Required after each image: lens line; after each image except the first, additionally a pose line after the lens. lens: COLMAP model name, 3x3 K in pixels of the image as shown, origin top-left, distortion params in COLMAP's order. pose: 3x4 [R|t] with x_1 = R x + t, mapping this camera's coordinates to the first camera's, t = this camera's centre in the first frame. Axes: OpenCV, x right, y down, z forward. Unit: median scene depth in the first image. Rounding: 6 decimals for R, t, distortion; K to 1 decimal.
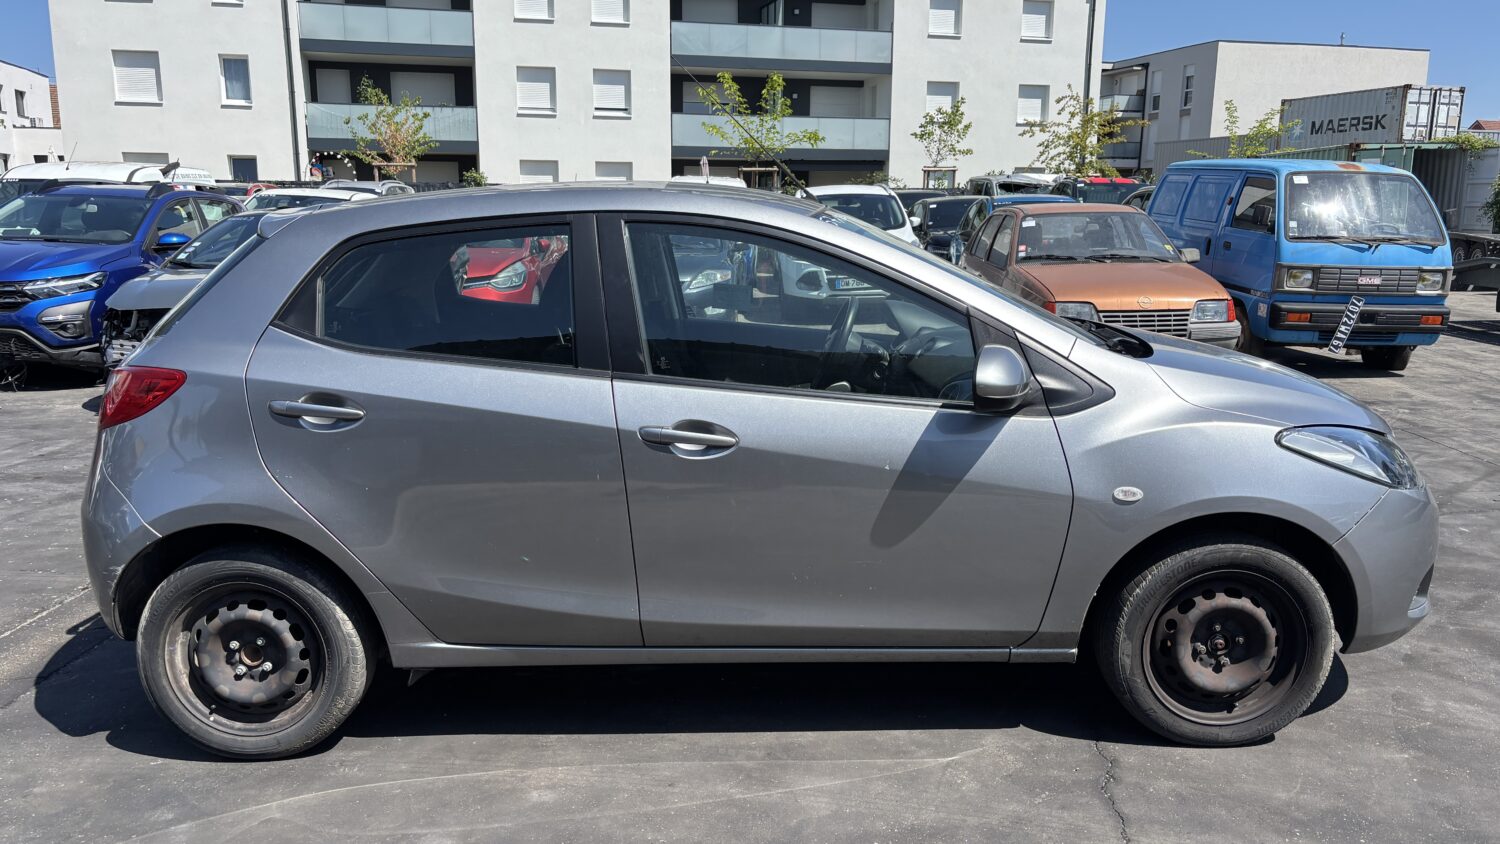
lens RADIAL K [[1099.6, 0, 753.1], [0, 1099.6, 447.7], [0, 0, 1]] dist [0.045433, -0.064605]
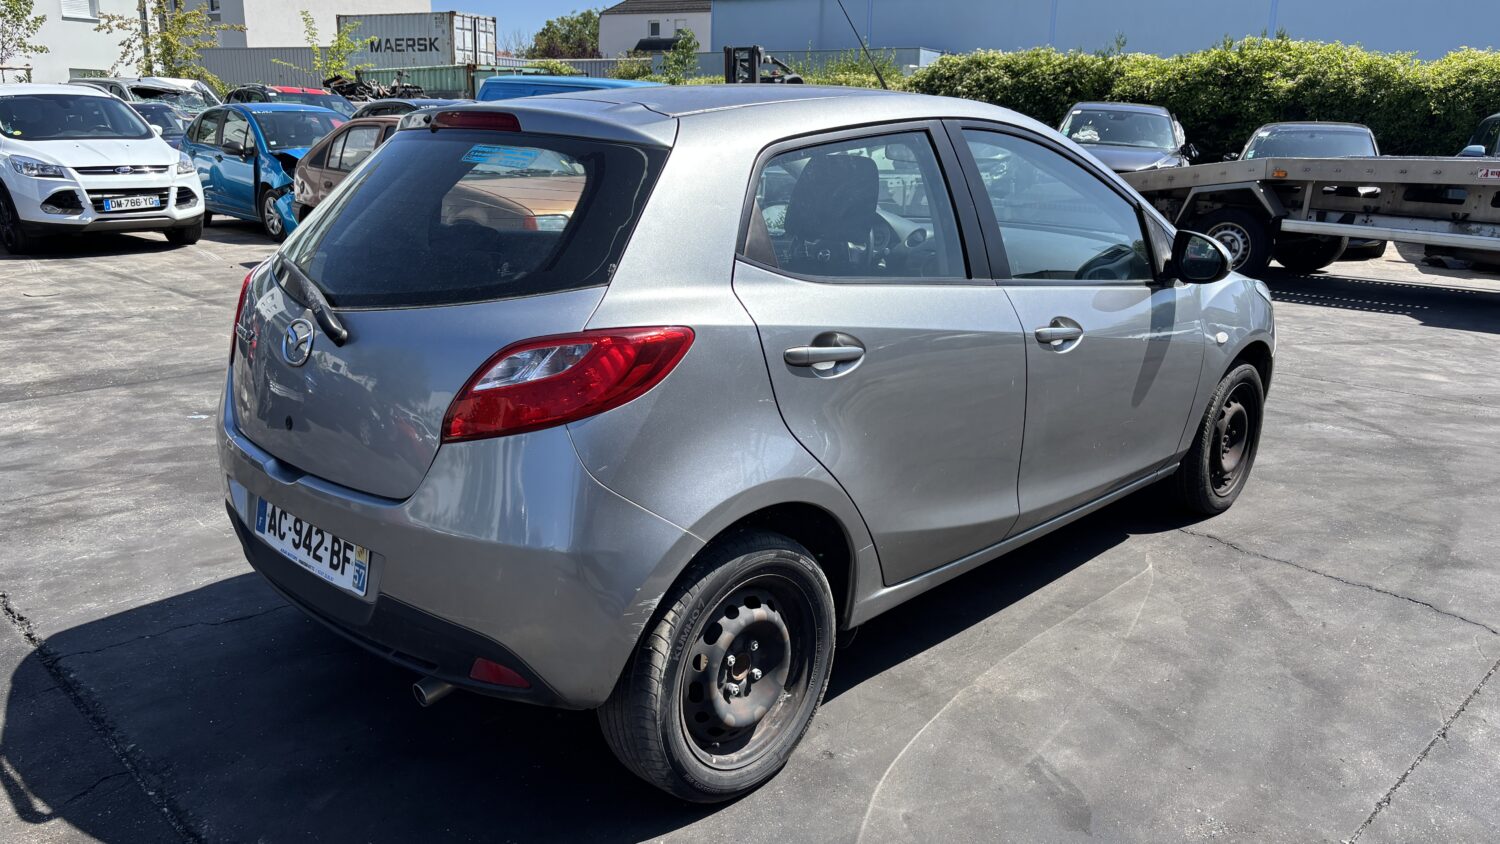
lens RADIAL K [[1099.6, 0, 709.9], [0, 1099.6, 419.0], [0, 0, 1]] dist [0.067014, -0.067577]
pose [[0.714038, -0.167000, 0.679897, -0.124146], [0.133525, 0.985792, 0.101905, -0.009774], [-0.687255, 0.018019, 0.726192, 0.053003]]
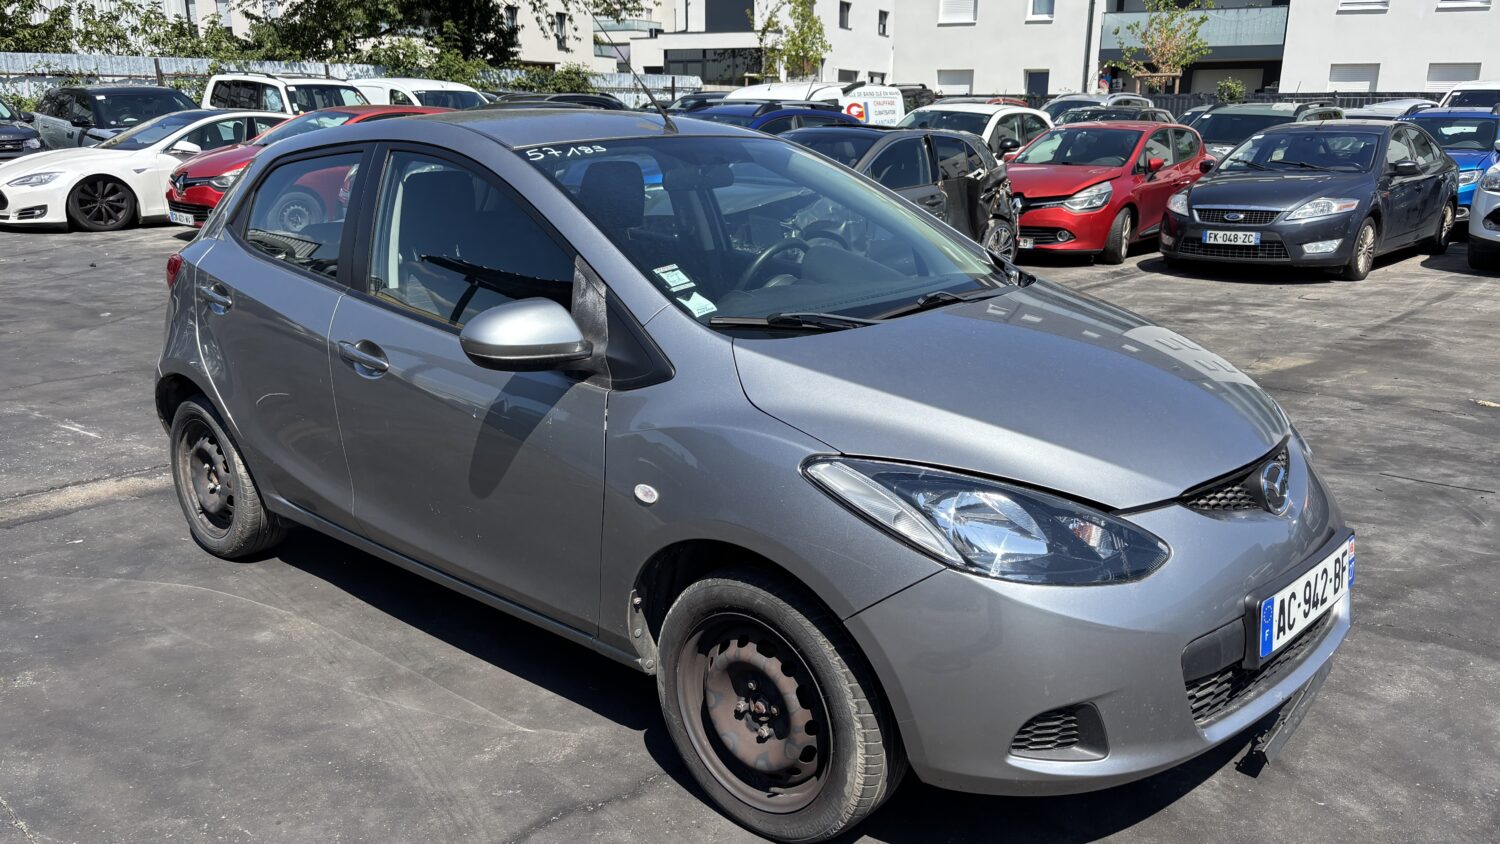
lens RADIAL K [[1099.6, 0, 753.1], [0, 1099.6, 447.7], [0, 0, 1]] dist [0.045433, -0.064605]
pose [[0.760733, 0.184140, -0.622397, 0.103605], [-0.137127, 0.982864, 0.123181, -0.011900], [0.634414, -0.008360, 0.772948, 0.046596]]
